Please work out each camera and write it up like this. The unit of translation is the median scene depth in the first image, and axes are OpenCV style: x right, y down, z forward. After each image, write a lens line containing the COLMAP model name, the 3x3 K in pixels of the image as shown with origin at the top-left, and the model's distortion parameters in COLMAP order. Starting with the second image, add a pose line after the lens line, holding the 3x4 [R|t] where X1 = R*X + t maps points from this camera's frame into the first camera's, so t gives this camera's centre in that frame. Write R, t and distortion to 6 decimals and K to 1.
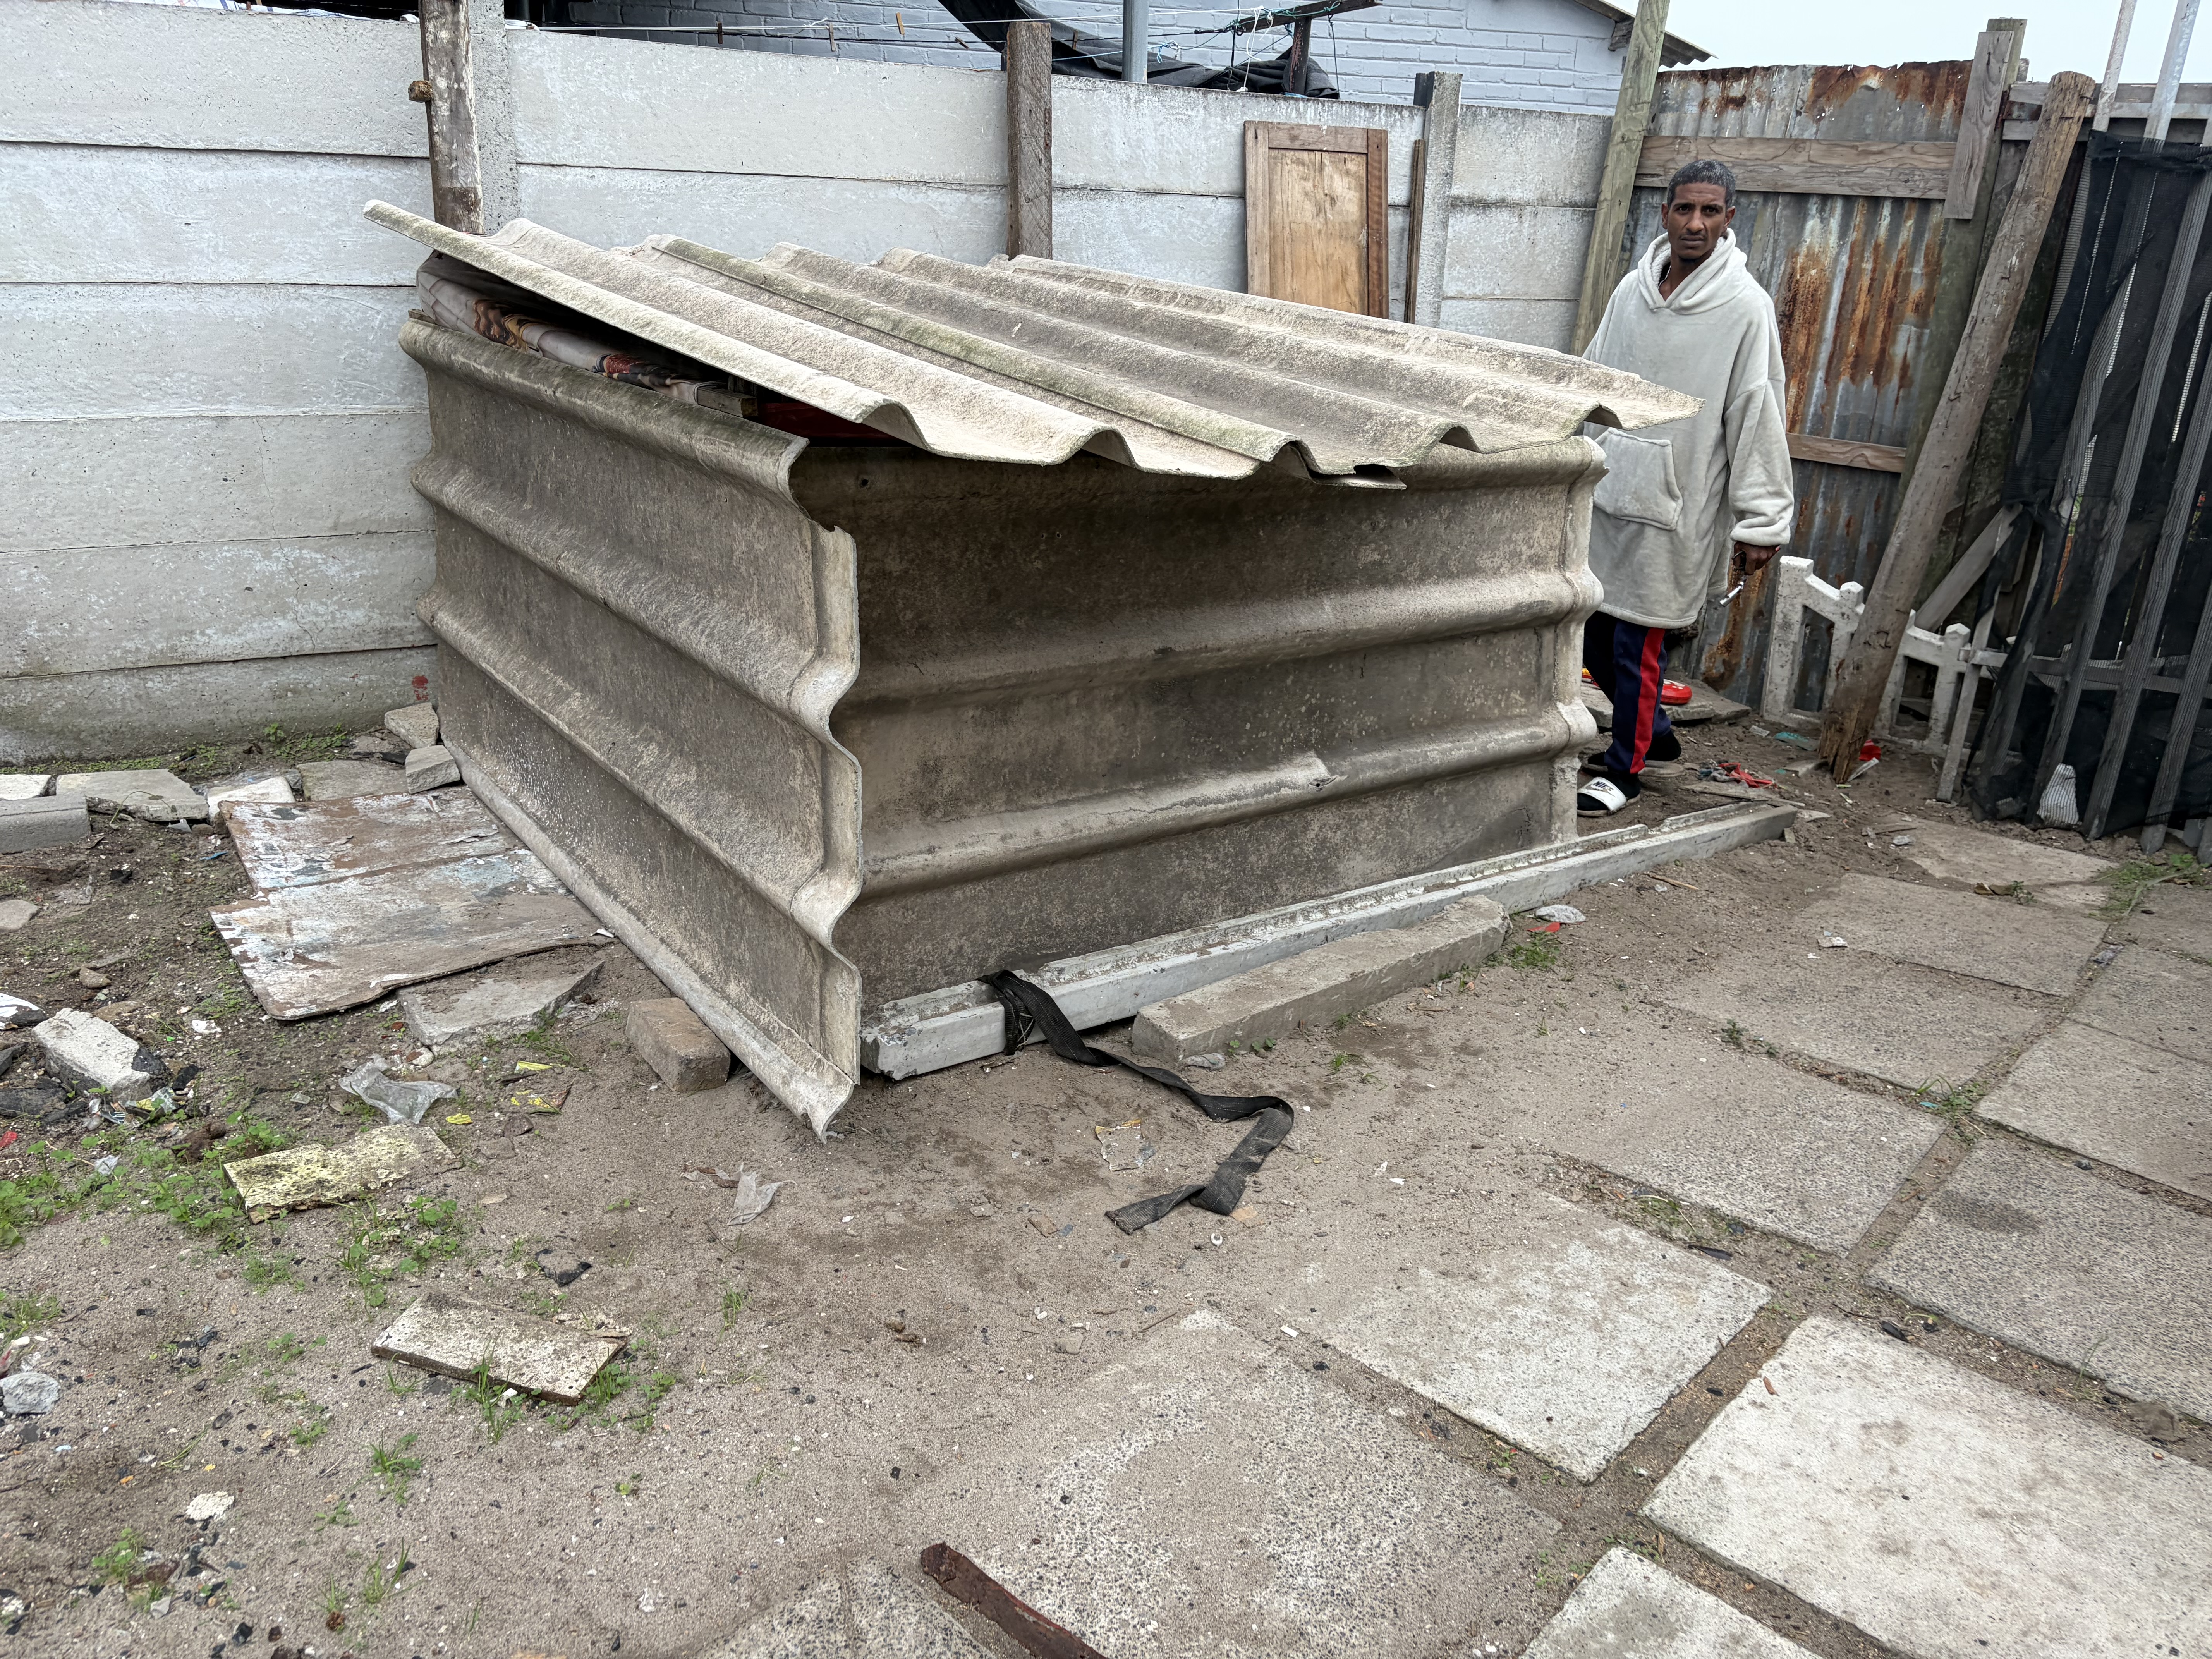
lens RADIAL K [[1760.0, 0, 1102.5], [0, 1760.0, 840.2], [0, 0, 1]] dist [0.049236, -0.013448]
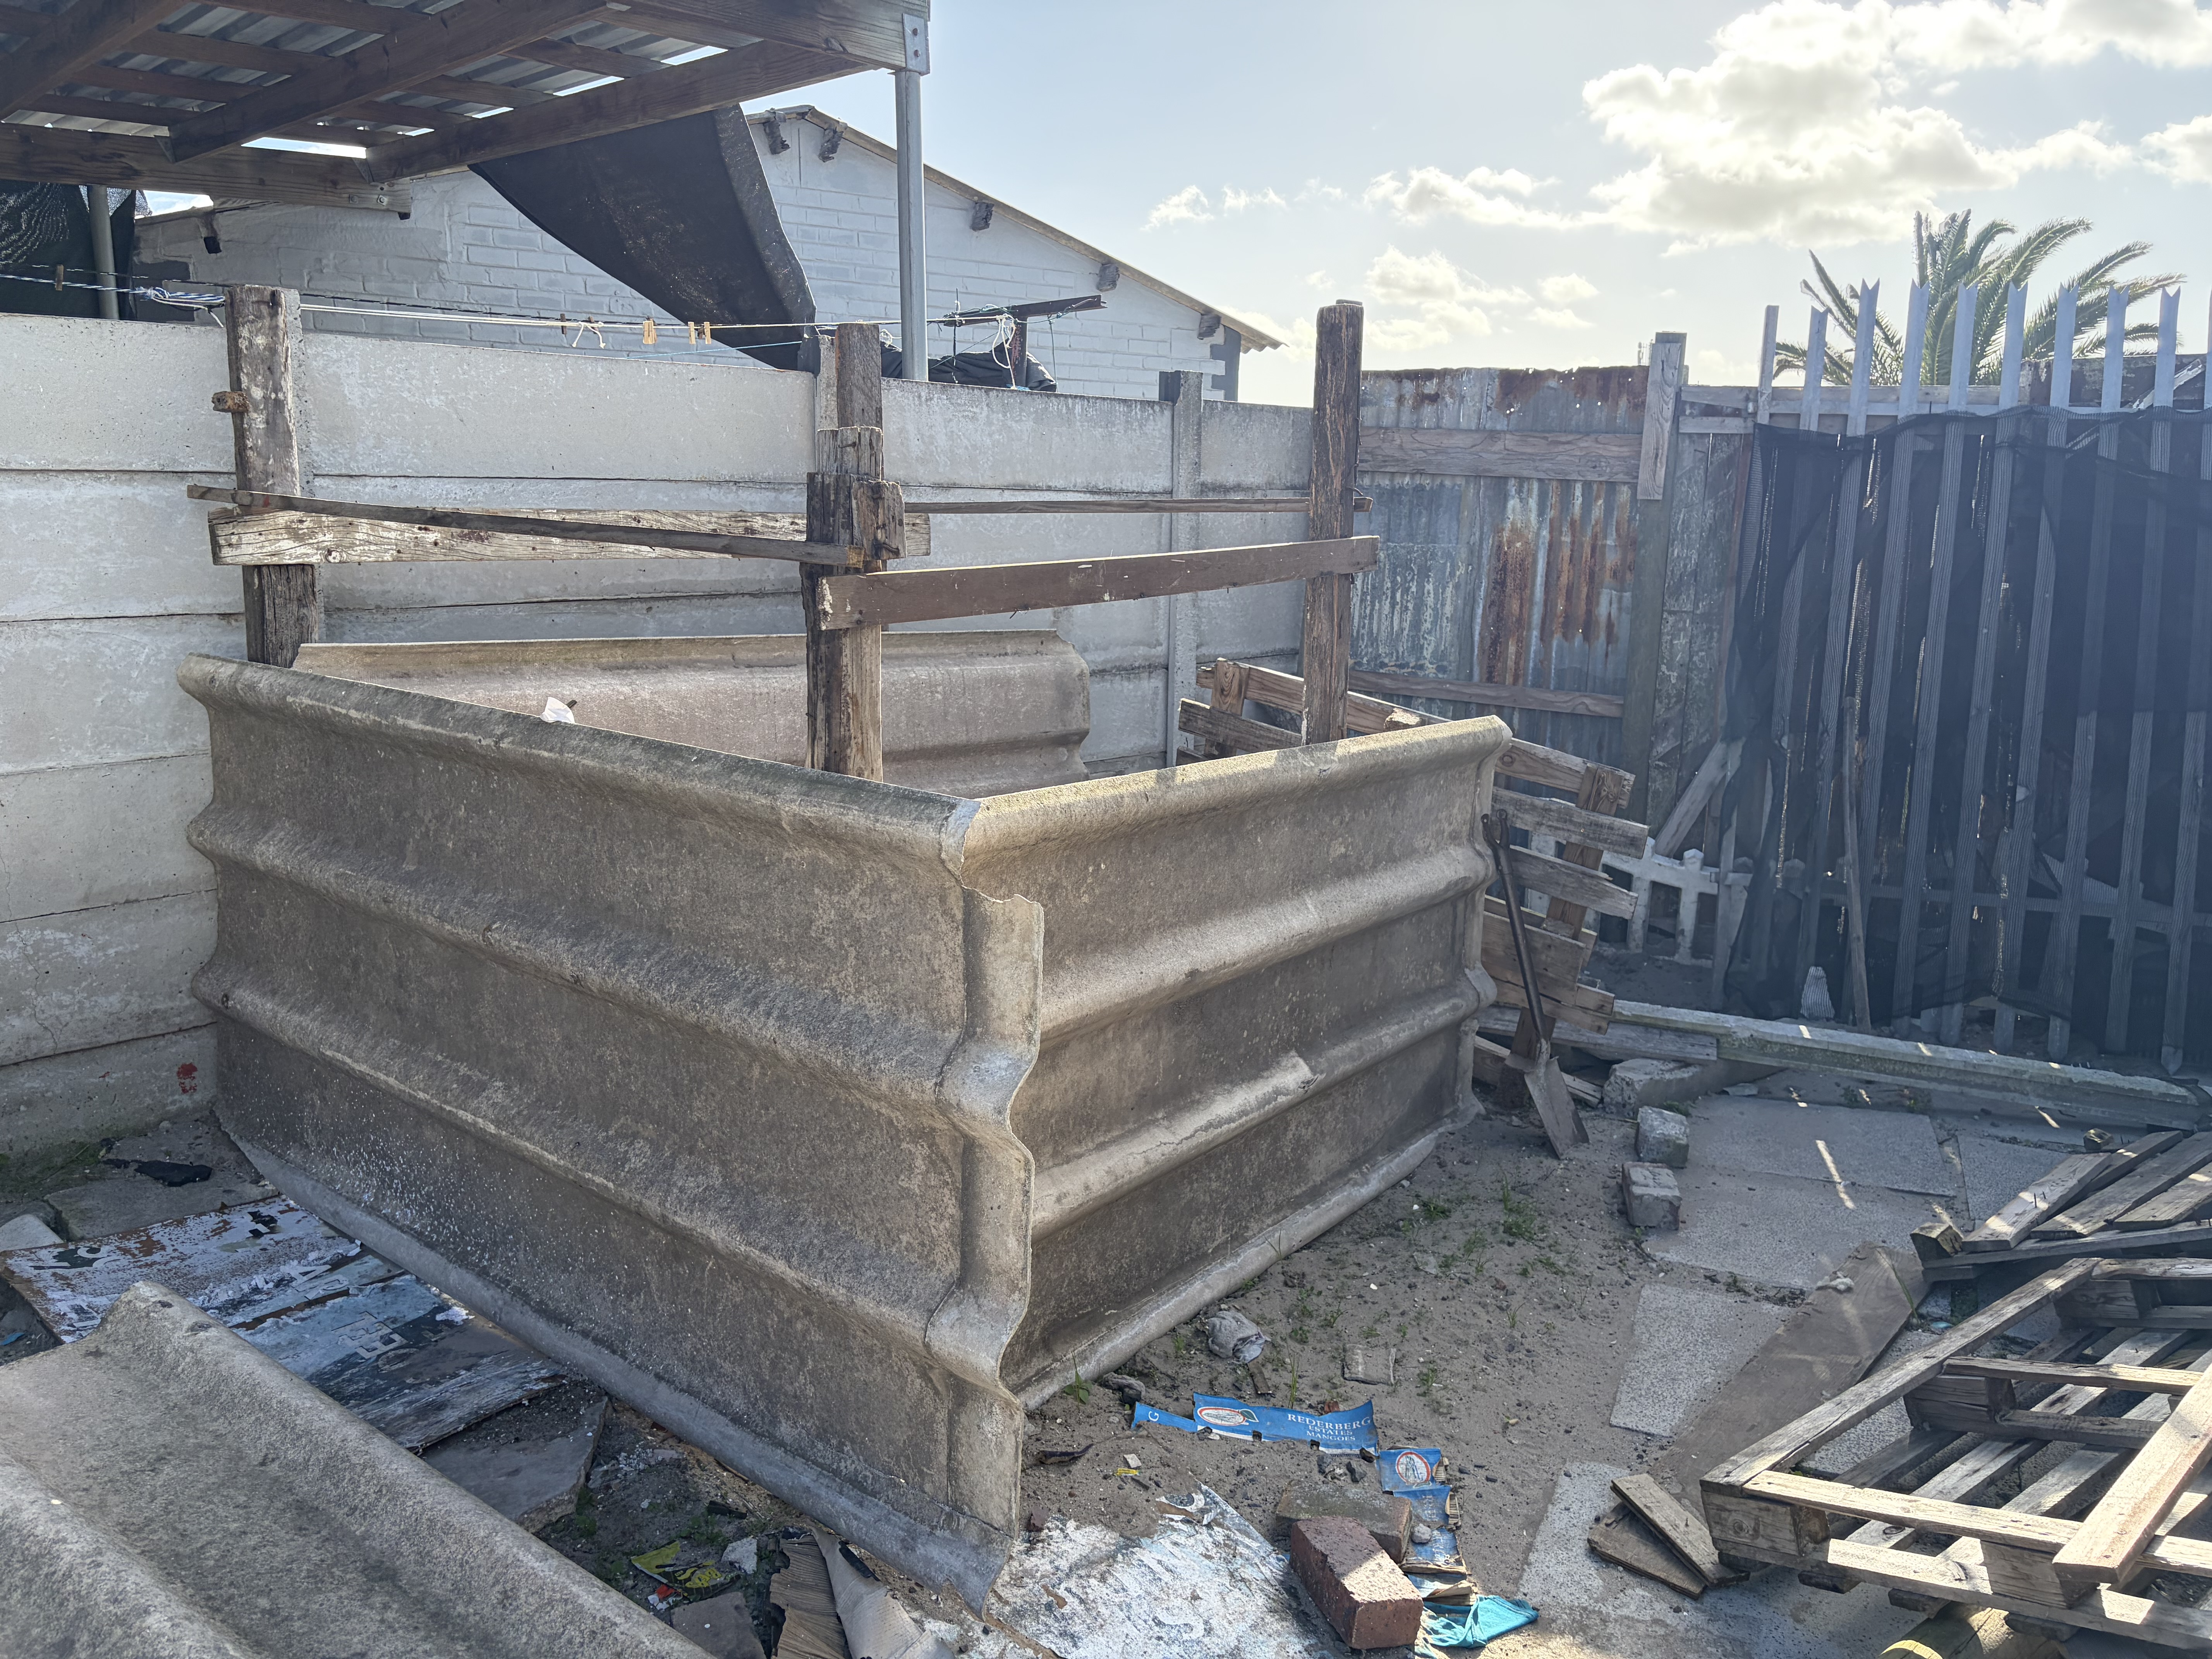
lens RADIAL K [[1667.6, 0, 1050.4], [0, 1667.6, 823.7], [0, 0, 1]] dist [0.059155, -0.070043]
pose [[0.957740, -0.074728, 0.277758, -0.203016], [0.110700, 0.987043, -0.116152, -0.065267], [-0.265479, 0.141991, 0.953603, 0.119183]]
